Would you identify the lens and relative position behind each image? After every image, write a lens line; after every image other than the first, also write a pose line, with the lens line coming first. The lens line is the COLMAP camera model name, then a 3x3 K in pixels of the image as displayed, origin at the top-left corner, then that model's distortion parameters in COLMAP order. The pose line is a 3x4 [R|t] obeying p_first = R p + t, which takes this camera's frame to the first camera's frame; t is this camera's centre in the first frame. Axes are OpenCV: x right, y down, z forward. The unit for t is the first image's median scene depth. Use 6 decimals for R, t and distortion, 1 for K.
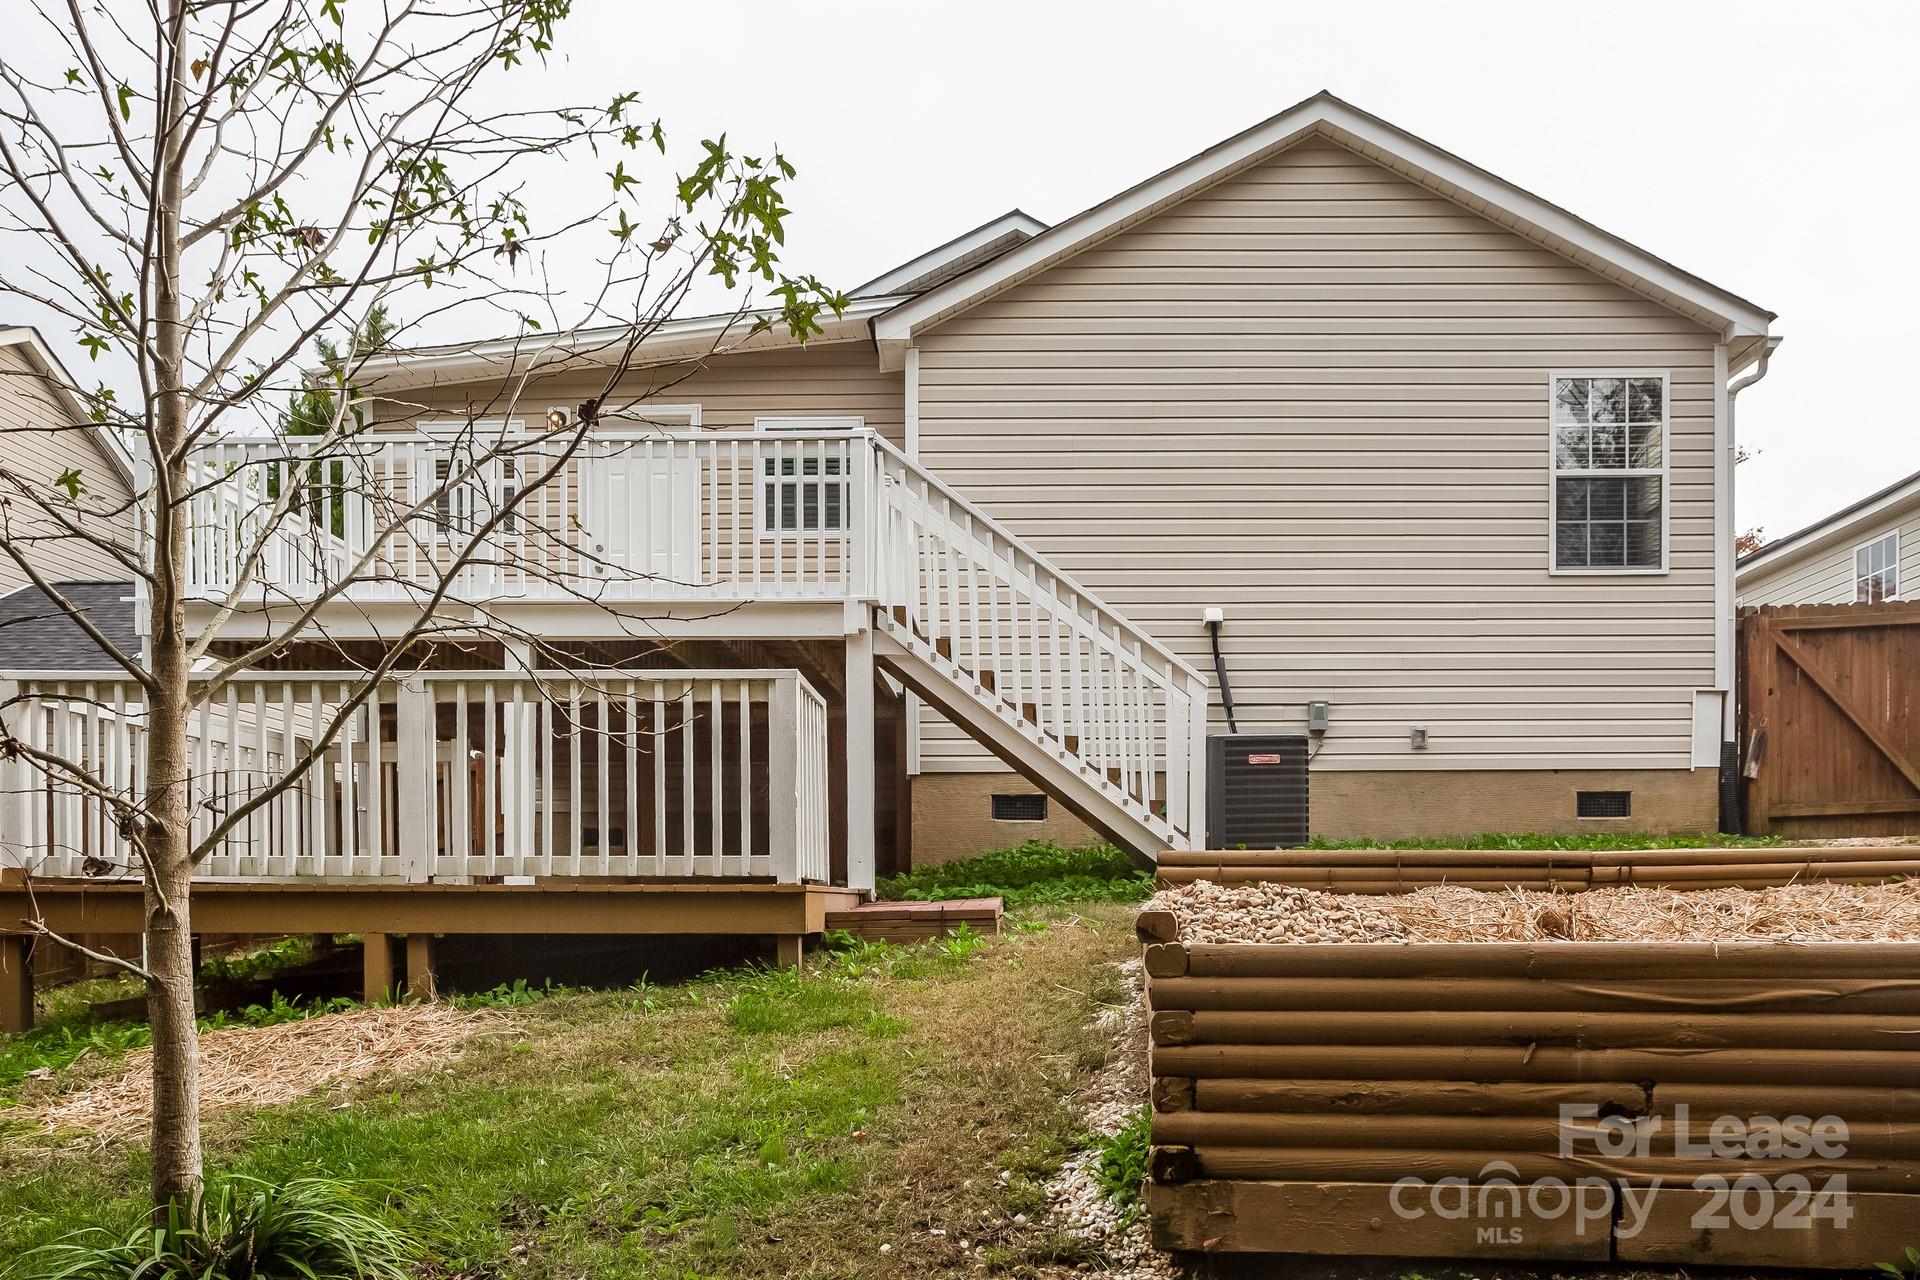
lens RADIAL K [[1479.1, 0, 960.0], [0, 1479.1, 640.0], [0, 0, 1]] dist [-0.016263, 0.001279]
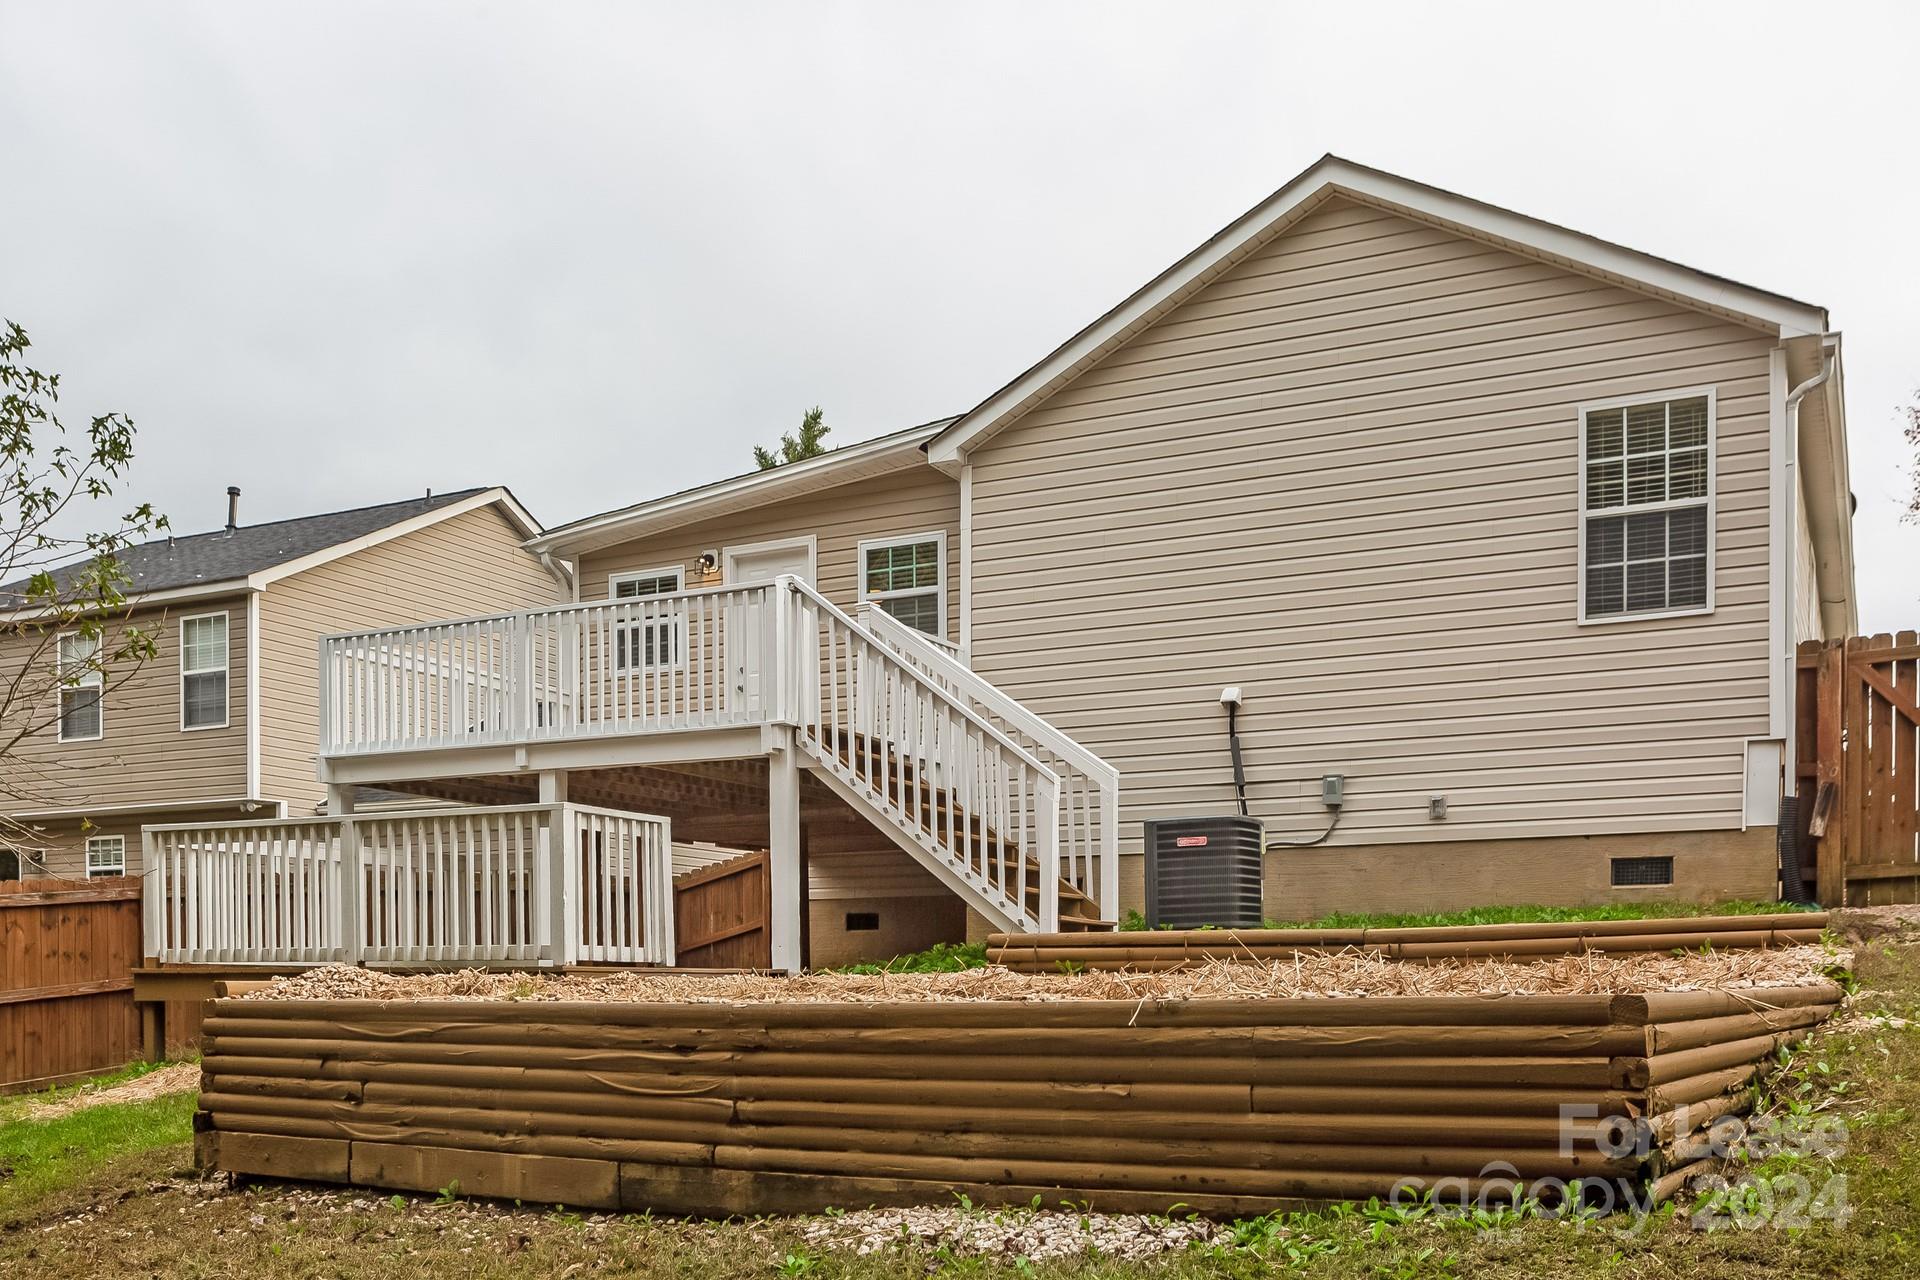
lens RADIAL K [[1689.3, 0, 961.0], [0, 1689.3, 605.6], [0, 0, 1]] dist [-0.026734, 0.007402]
pose [[0.907665, -0.093807, -0.409078, 0.491704], [0.075322, 0.995285, -0.061108, -0.021302], [0.412882, 0.024653, 0.910451, -0.133914]]
